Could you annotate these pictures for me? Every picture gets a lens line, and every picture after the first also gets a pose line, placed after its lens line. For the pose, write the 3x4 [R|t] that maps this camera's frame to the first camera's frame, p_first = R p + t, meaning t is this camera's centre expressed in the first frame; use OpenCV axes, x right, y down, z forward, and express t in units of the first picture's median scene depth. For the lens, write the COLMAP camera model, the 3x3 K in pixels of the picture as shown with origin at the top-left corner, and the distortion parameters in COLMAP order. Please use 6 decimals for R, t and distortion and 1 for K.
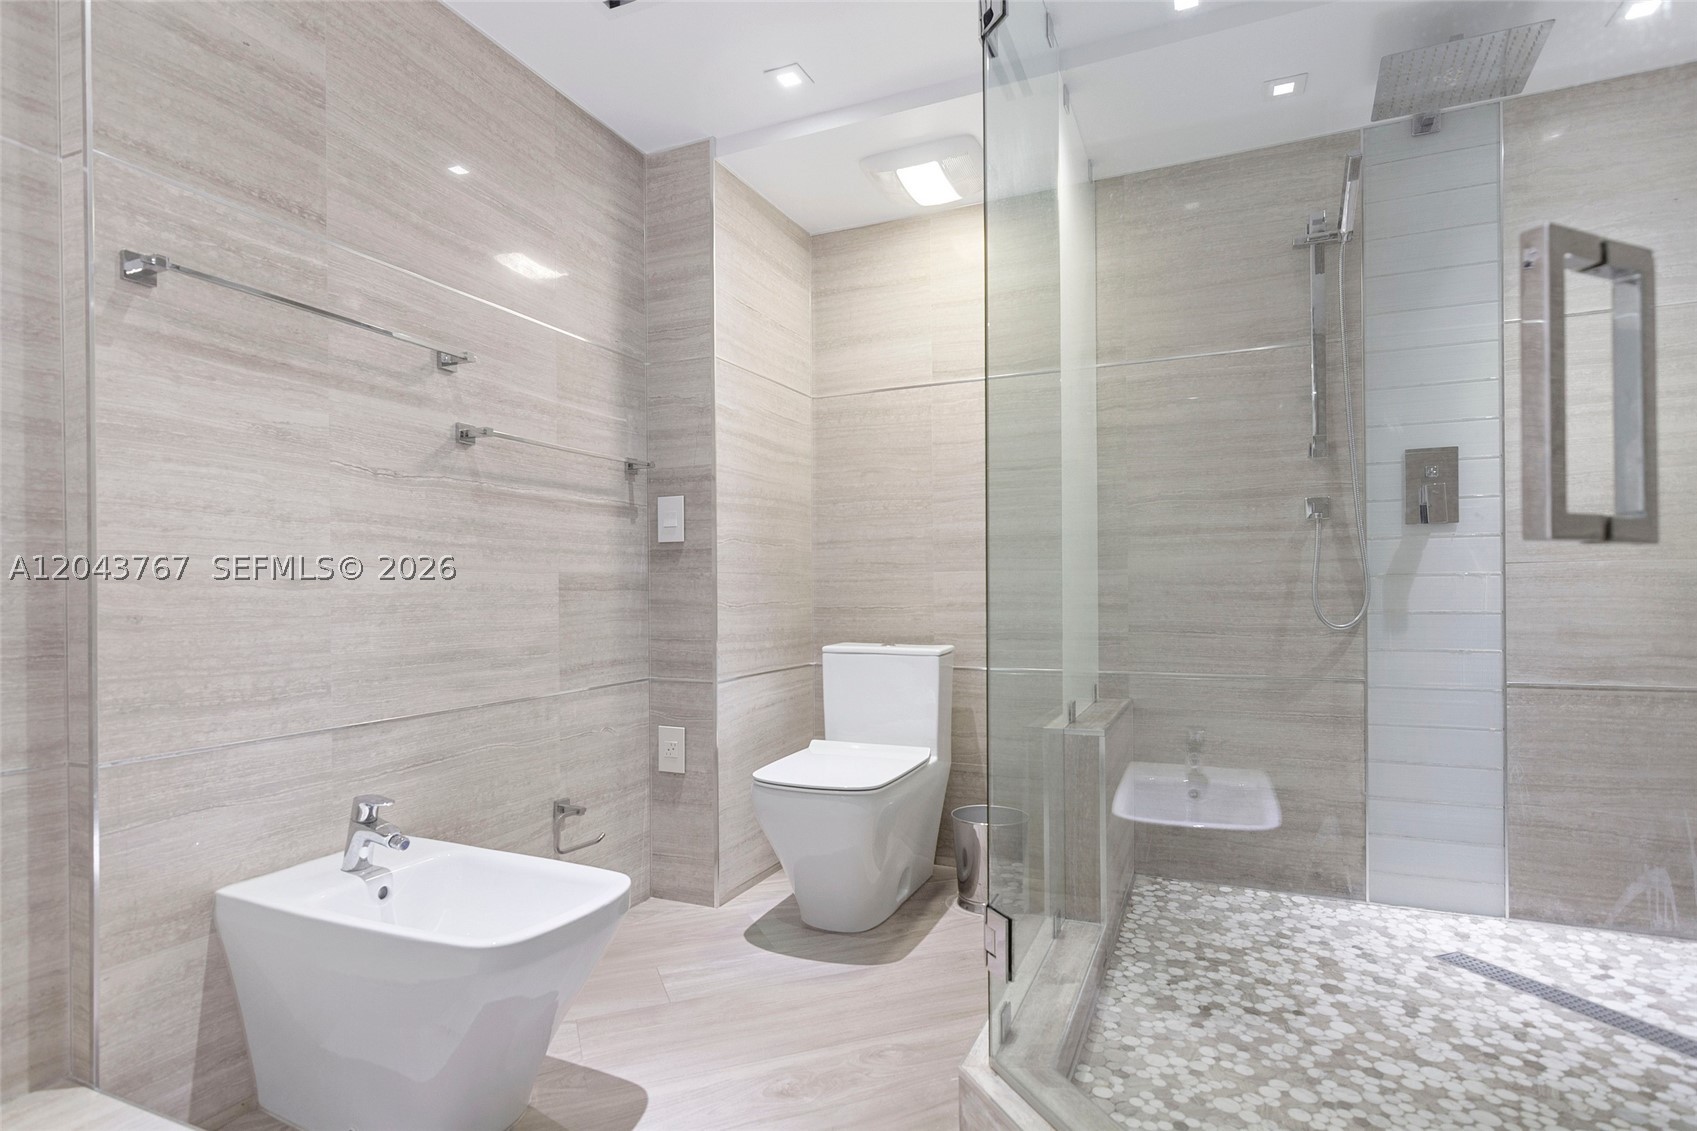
lens RADIAL K [[867.1, 0, 853.2], [0, 867.1, 577.5], [0, 0, 1]] dist [-0.005793, 0.005232]
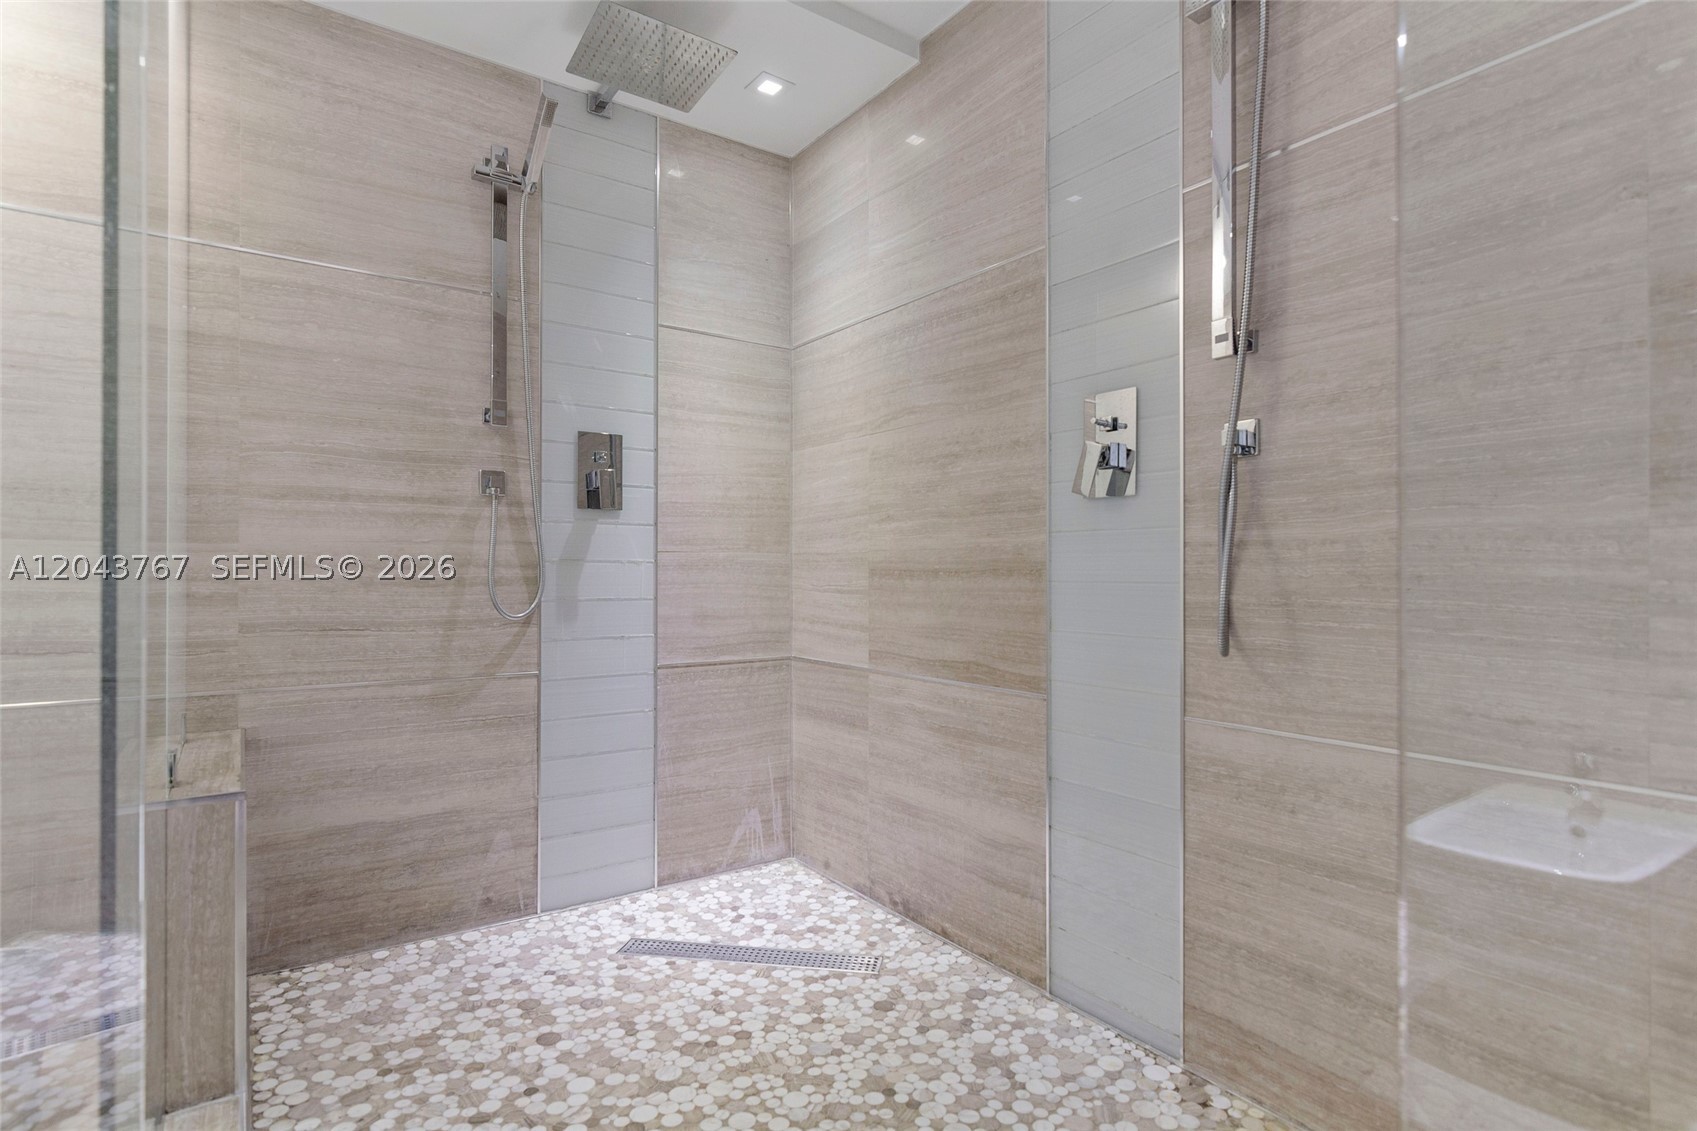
lens RADIAL K [[867.1, 0, 863.2], [0, 867.1, 569.9], [0, 0, 1]] dist [-0.005793, 0.005232]
pose [[0.516185, 0.013929, 0.856364, -0.024512], [-0.020681, 0.999779, -0.003796, 0.004497], [-0.856227, -0.015751, 0.516359, 0.242928]]
